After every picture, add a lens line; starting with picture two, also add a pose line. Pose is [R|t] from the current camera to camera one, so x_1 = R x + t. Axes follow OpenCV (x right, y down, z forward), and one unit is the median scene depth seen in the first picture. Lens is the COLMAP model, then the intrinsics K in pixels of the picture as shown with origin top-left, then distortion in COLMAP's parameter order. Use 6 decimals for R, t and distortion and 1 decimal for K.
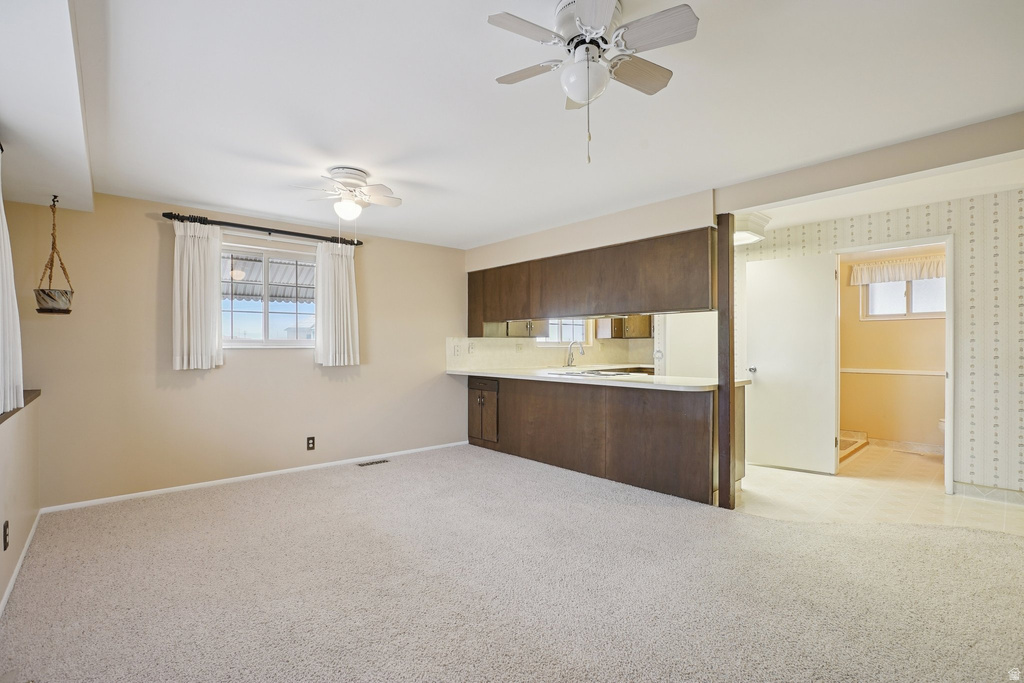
lens RADIAL K [[482.2, 0, 515.8], [0, 482.2, 341.0], [0, 0, 1]] dist [-0.014763, 0.002722]
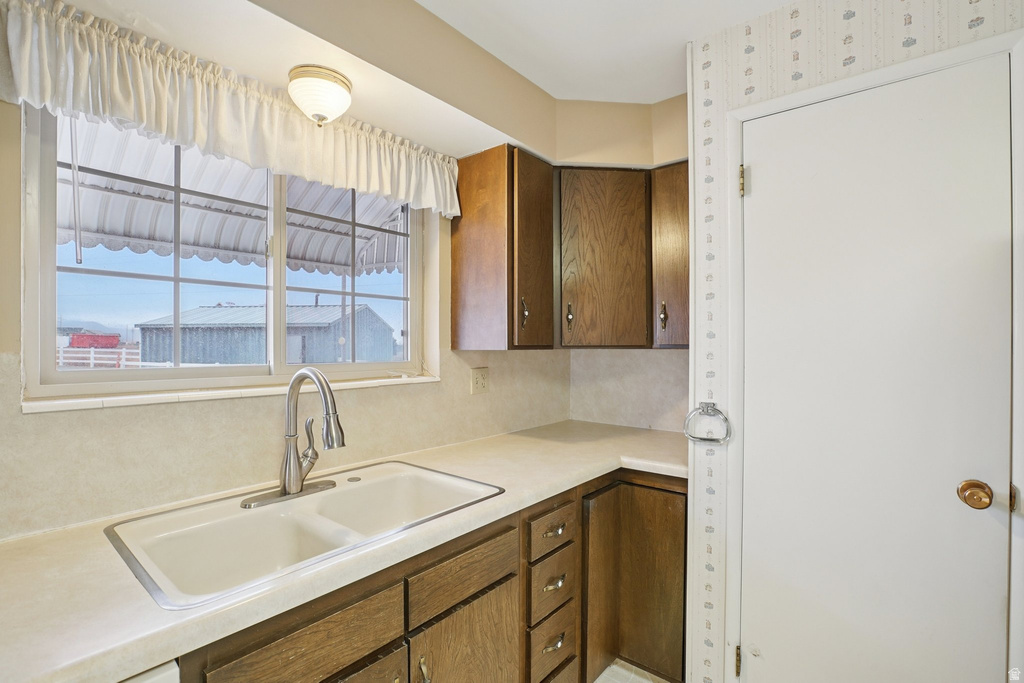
lens RADIAL K [[482.2, 0, 515.5], [0, 482.2, 347.8], [0, 0, 1]] dist [-0.014763, 0.002722]
pose [[0.988012, 0.002533, 0.154357, 0.190435], [-0.003915, 0.999955, 0.008650, -0.010619], [-0.154328, -0.009151, 0.987977, 0.881823]]
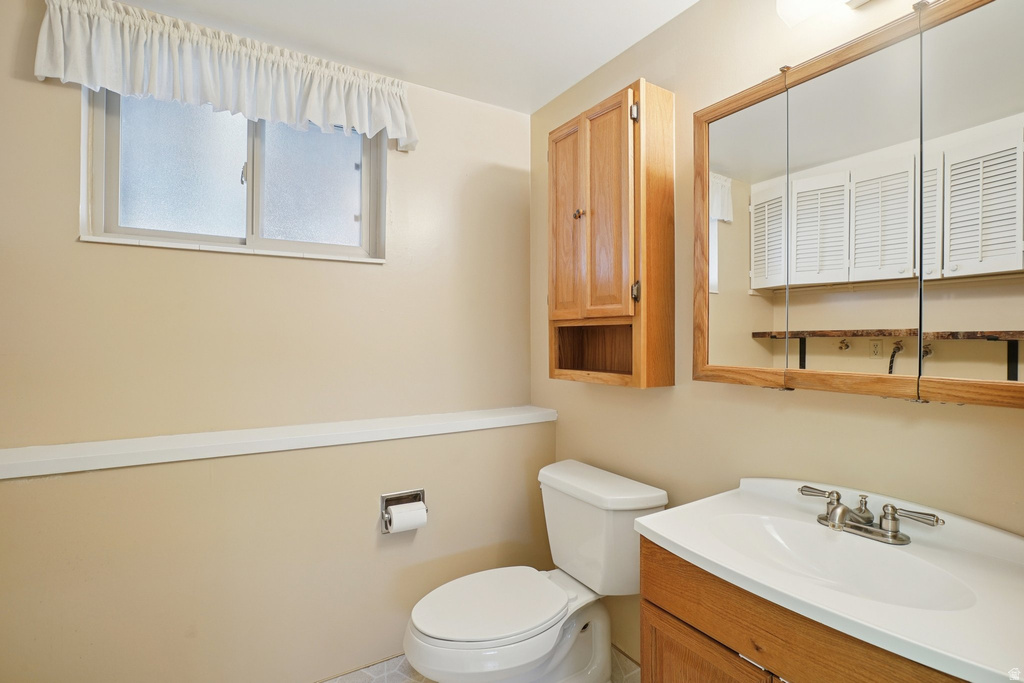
lens RADIAL K [[497.6, 0, 515.1], [0, 497.6, 340.6], [0, 0, 1]] dist [0.002853, 0.000471]
pose [[0.188971, 0.004474, 0.981972, 0.482977], [-0.009940, 0.999947, -0.002643, 0.006145], [-0.981932, -0.009261, 0.189006, 0.692411]]
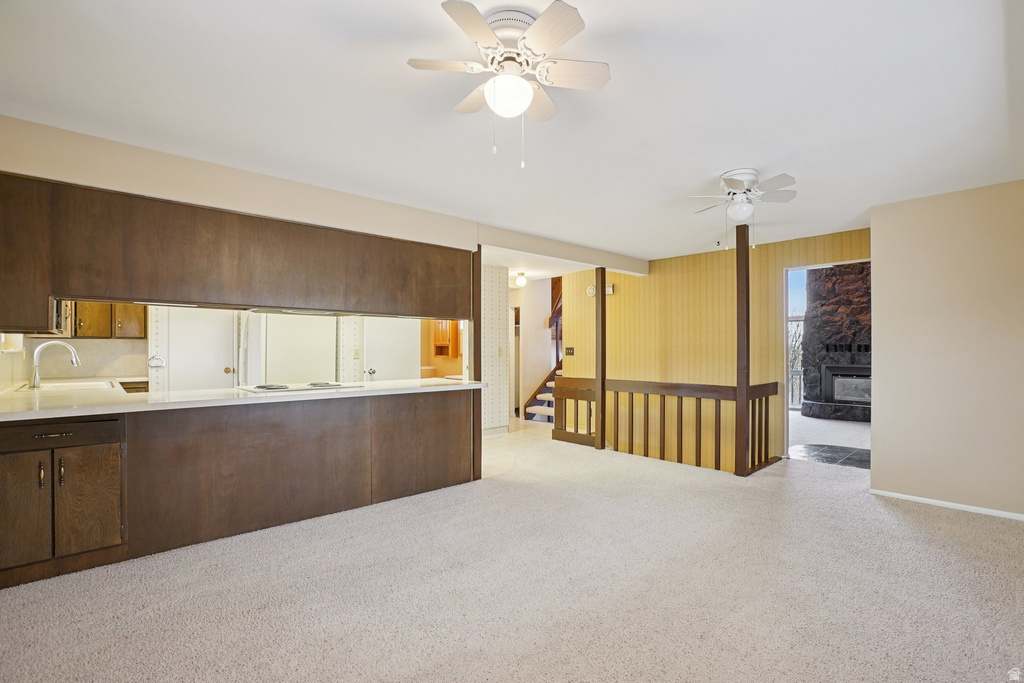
lens RADIAL K [[482.2, 0, 515.6], [0, 482.2, 341.3], [0, 0, 1]] dist [-0.014763, 0.002722]
pose [[0.000538, 0.017352, 0.999849, -0.469054], [-0.009371, 0.999806, -0.017347, 0.005094], [-0.999956, -0.009360, 0.000701, 0.517148]]
